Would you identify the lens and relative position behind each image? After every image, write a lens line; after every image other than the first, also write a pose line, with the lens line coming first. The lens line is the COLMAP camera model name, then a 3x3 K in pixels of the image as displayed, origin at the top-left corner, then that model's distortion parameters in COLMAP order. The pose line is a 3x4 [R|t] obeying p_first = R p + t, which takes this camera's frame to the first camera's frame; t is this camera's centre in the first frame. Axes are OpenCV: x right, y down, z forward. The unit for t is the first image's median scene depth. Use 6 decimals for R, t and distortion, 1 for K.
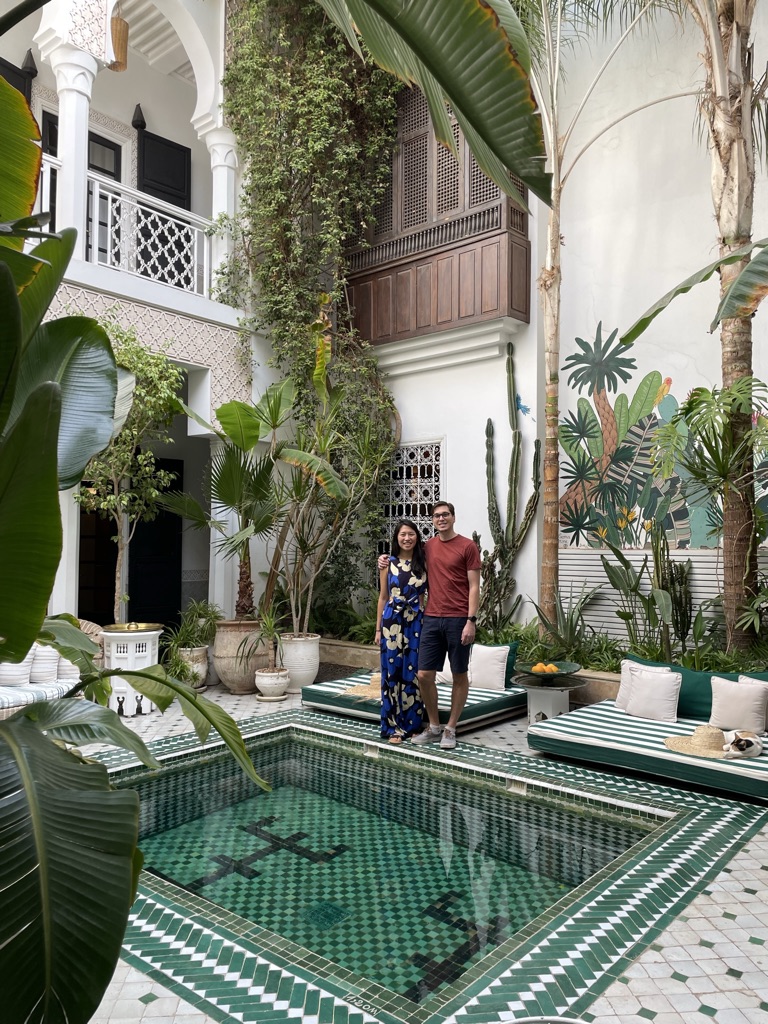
lens RADIAL K [[742.2, 0, 399.3], [0, 742.2, 508.4], [0, 0, 1]] dist [0.061609, -0.073400]
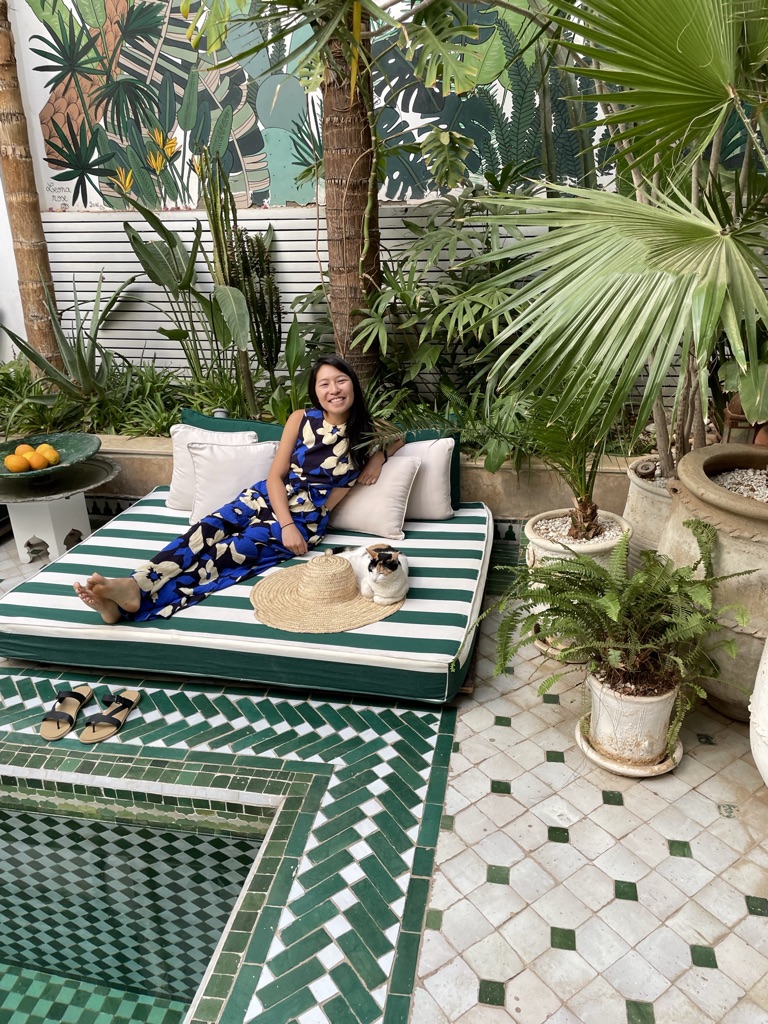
lens RADIAL K [[742.2, 0, 399.3], [0, 742.2, 508.4], [0, 0, 1]] dist [0.061609, -0.073400]
pose [[0.861748, -0.210546, 0.461585, 0.156191], [-0.002439, 0.908090, 0.418768, 0.022831], [-0.507331, -0.361998, 0.782031, 0.407531]]
